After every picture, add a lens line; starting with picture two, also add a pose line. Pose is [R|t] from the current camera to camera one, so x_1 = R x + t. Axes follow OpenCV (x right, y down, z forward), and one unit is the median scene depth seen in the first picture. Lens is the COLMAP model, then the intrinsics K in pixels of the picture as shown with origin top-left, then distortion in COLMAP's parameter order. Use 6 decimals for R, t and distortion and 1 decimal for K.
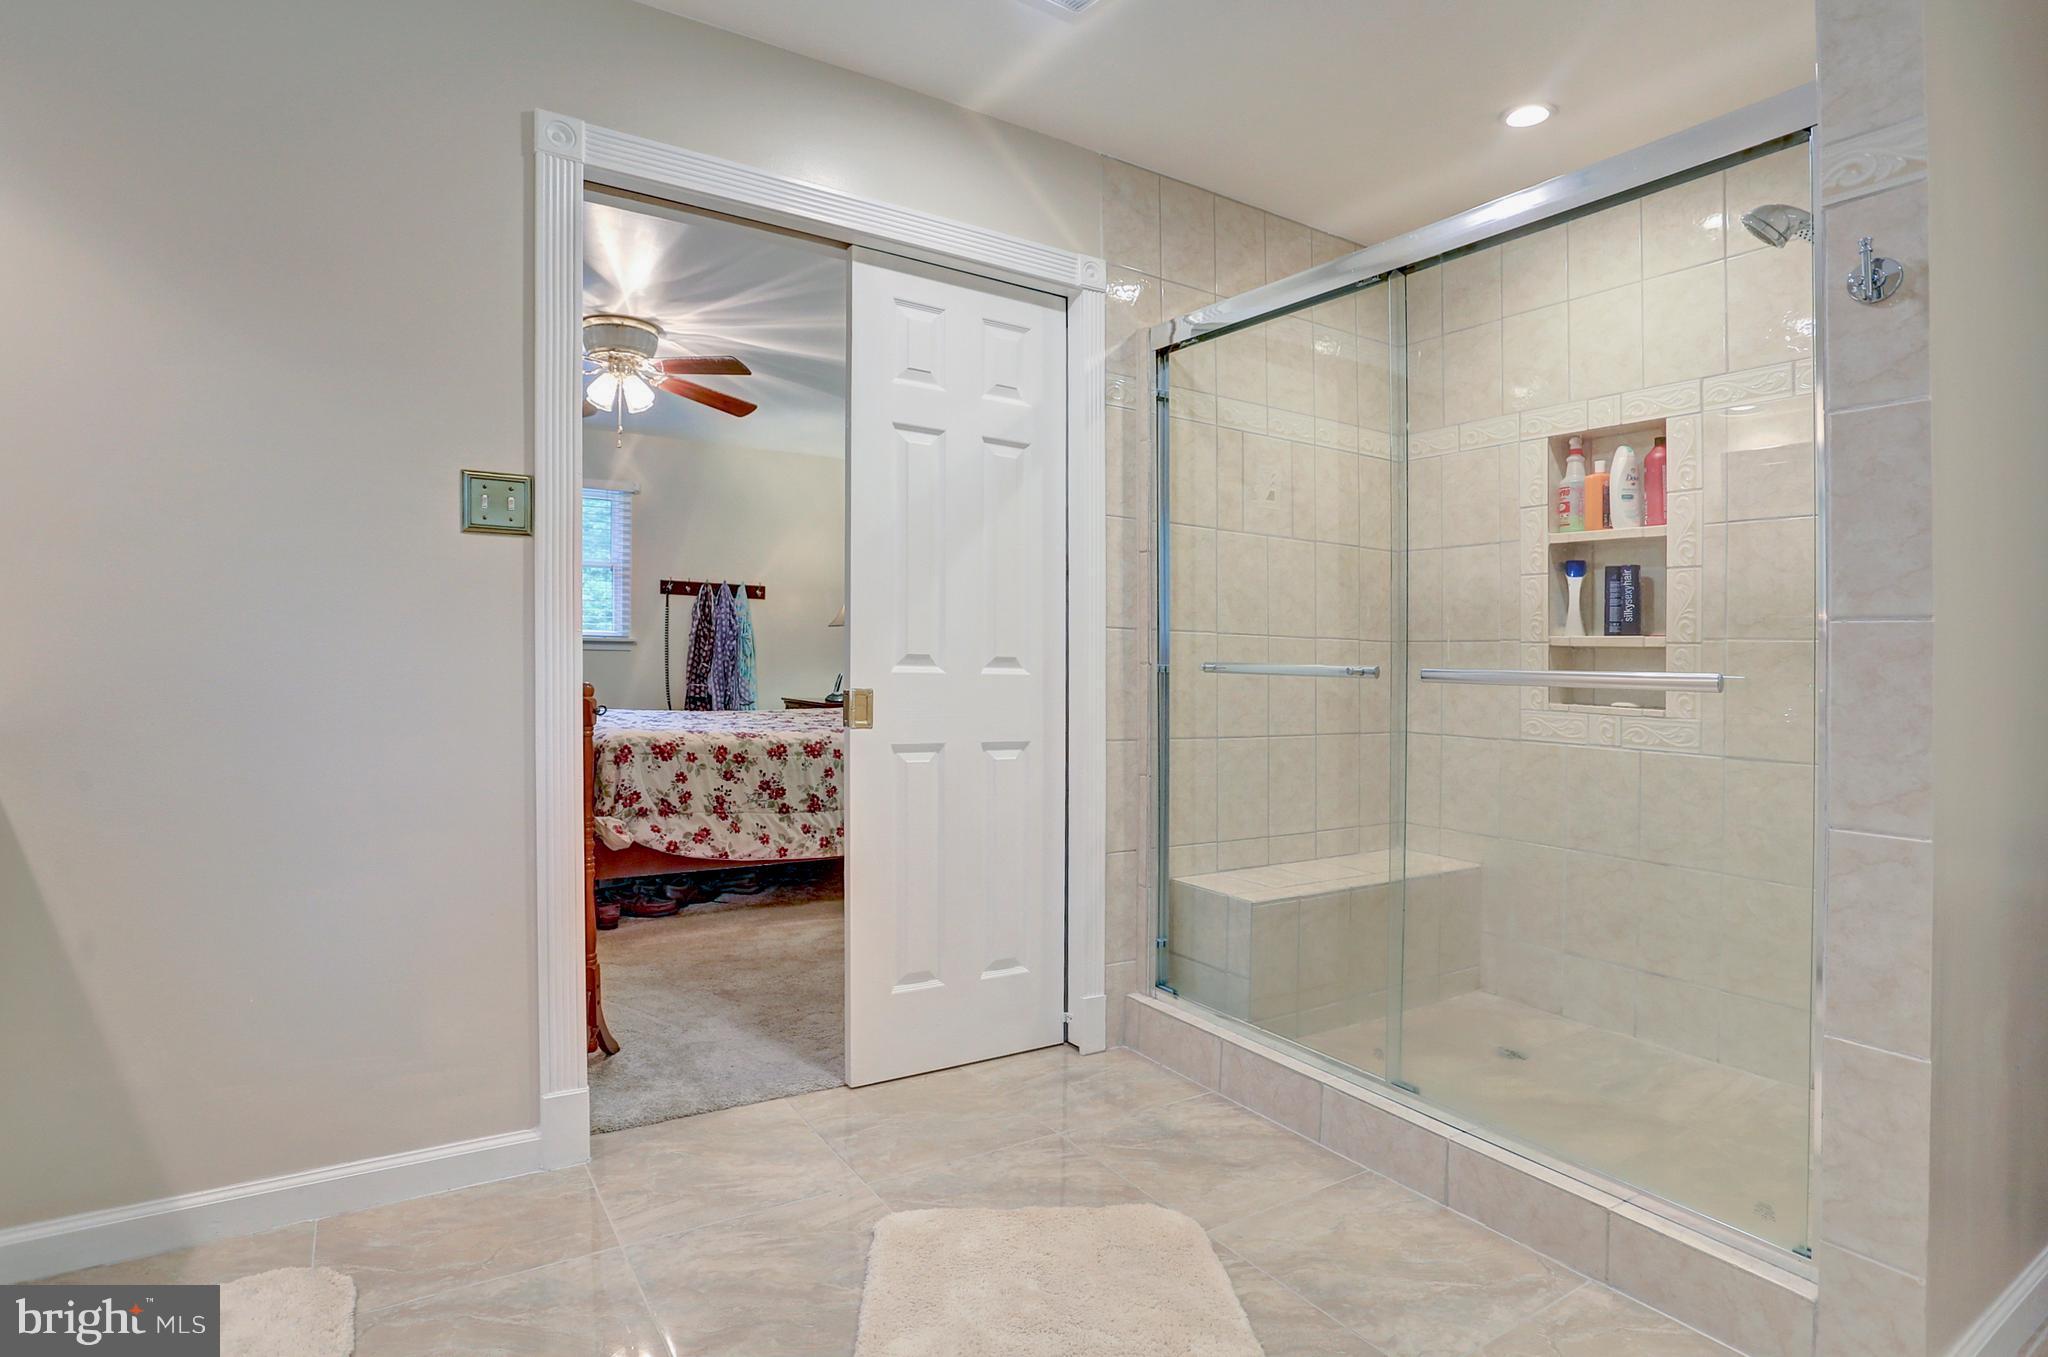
lens RADIAL K [[1064.6, 0, 1018.4], [0, 1064.6, 673.7], [0, 0, 1]] dist [-0.030839, 0.005706]
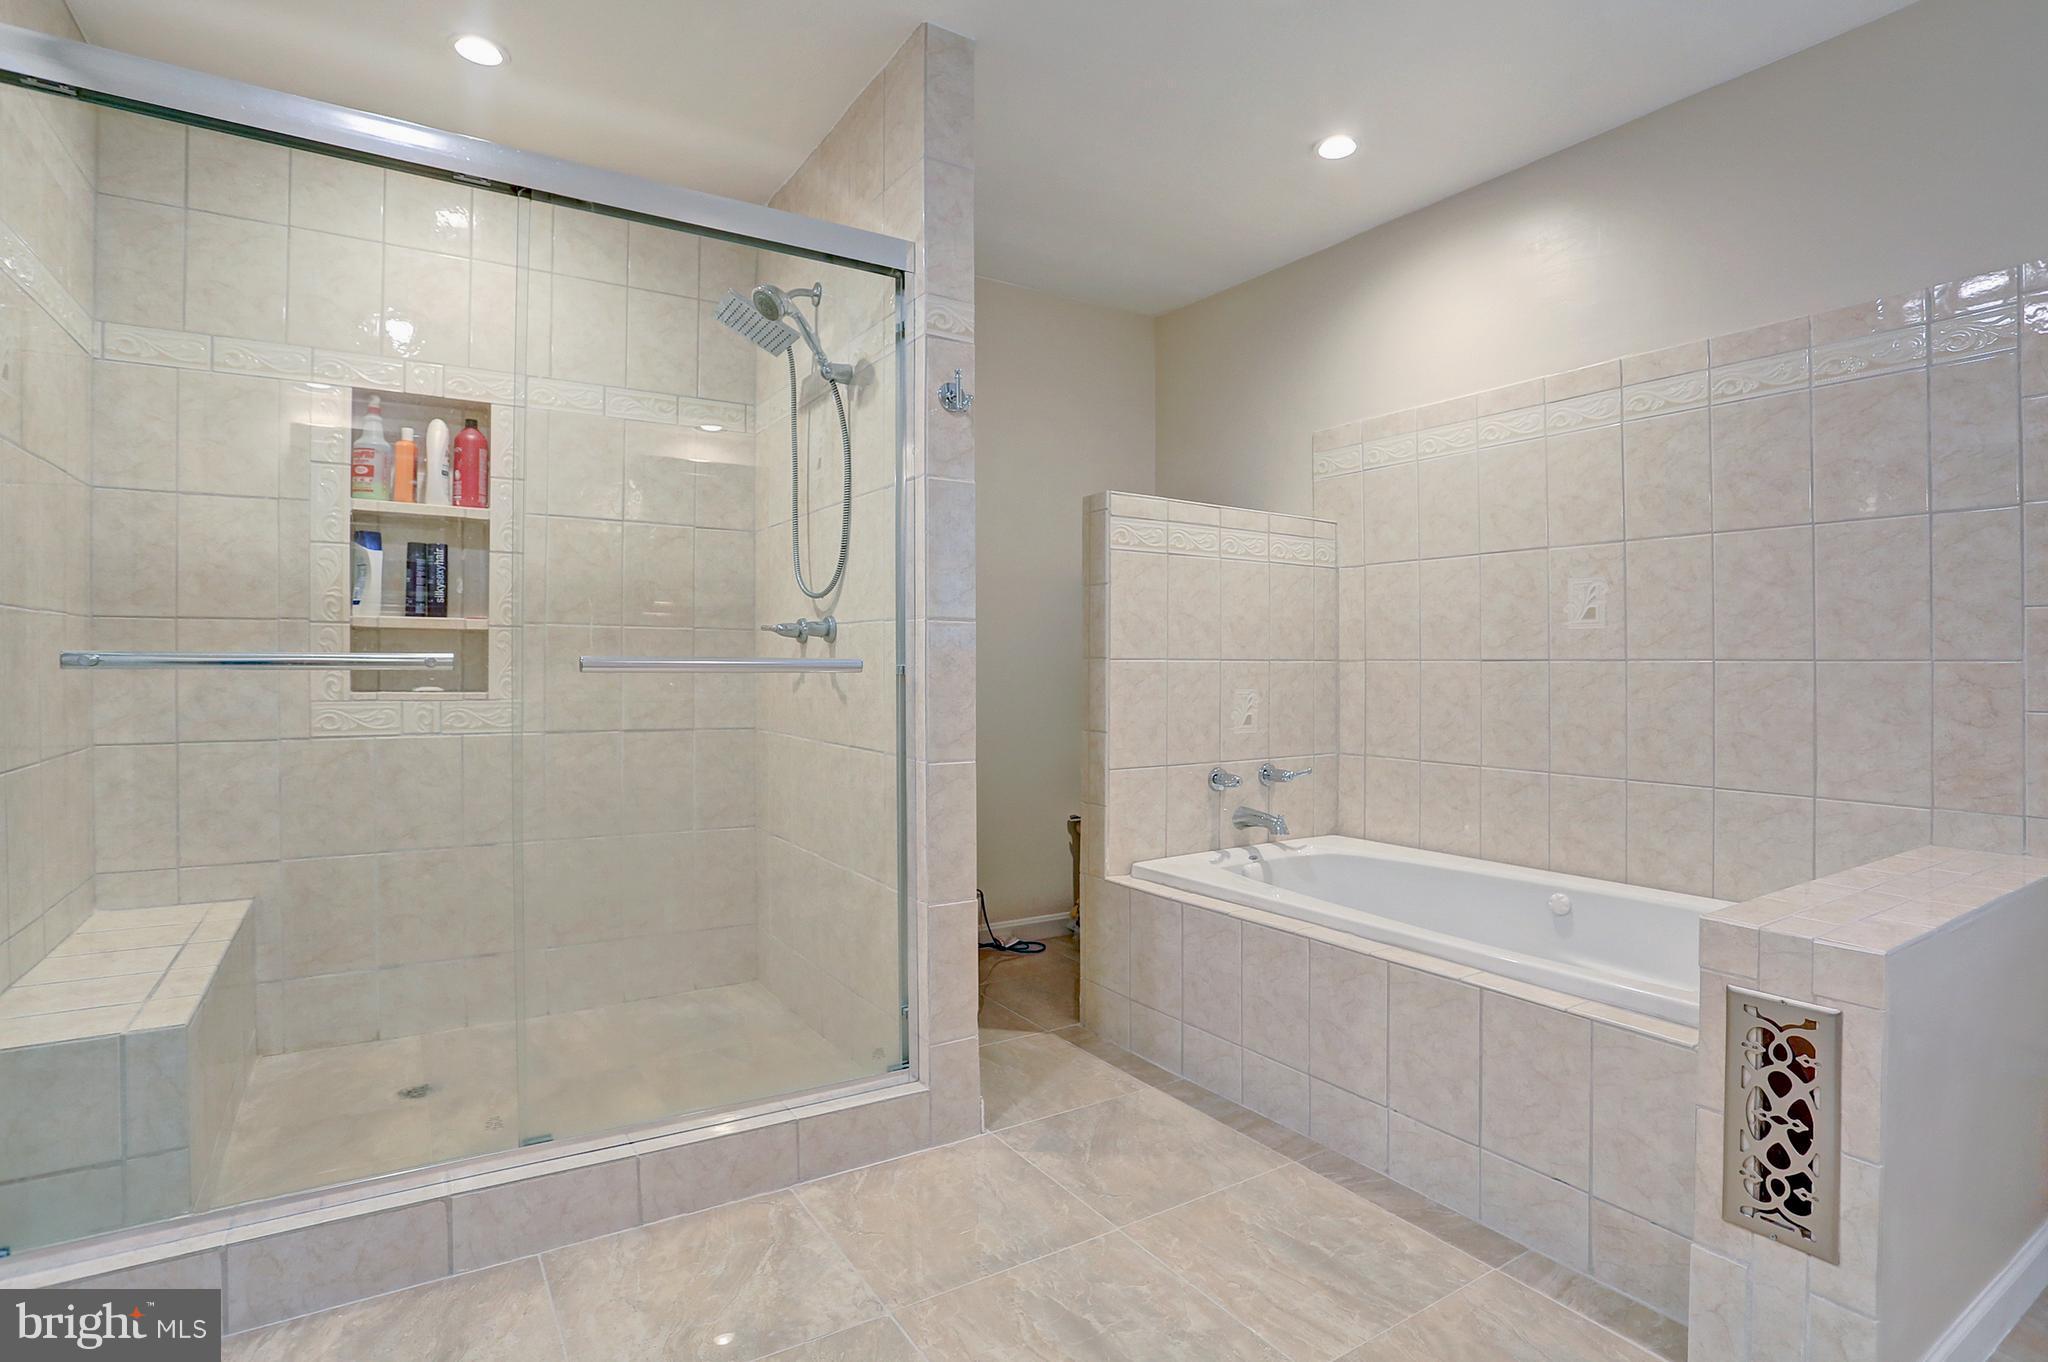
lens RADIAL K [[1064.6, 0, 1023.9], [0, 1064.6, 630.3], [0, 0, 1]] dist [-0.030839, 0.005706]
pose [[-0.000489, 0.003575, 0.999993, -0.382698], [0.006258, 0.999974, -0.003571, -0.016856], [-0.999980, 0.006257, -0.000511, 0.462698]]
